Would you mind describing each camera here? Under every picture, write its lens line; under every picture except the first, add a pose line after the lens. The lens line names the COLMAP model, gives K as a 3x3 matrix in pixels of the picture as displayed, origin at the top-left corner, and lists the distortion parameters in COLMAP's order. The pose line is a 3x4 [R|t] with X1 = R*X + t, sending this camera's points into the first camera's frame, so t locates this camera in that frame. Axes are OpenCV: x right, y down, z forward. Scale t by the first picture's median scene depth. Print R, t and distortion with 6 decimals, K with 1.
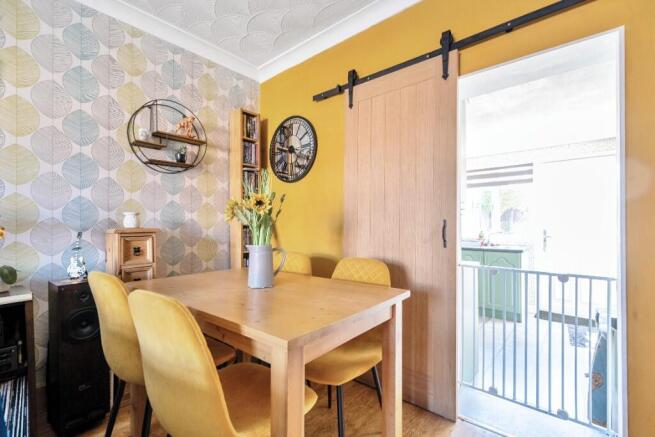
lens RADIAL K [[290.4, 0, 329.3], [0, 290.4, 225.7], [0, 0, 1]] dist [0.000770, 0.000081]
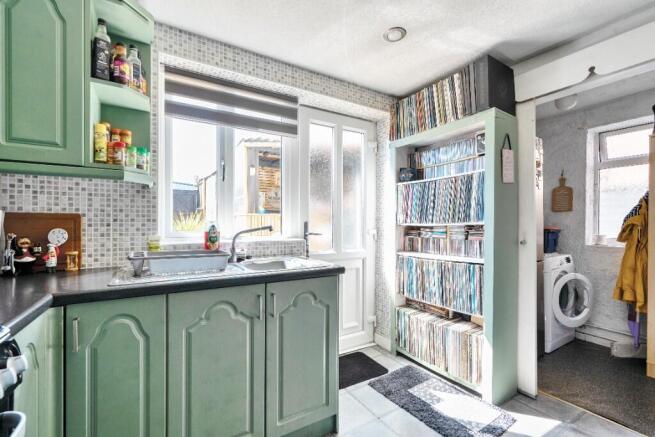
lens RADIAL K [[290.4, 0, 329.3], [0, 290.4, 225.7], [0, 0, 1]] dist [0.000770, 0.000081]
pose [[0.316455, -0.003687, 0.948600, 0.170577], [0.000761, 0.999993, 0.003633, 0.013641], [-0.948607, -0.000428, 0.316456, 0.620235]]
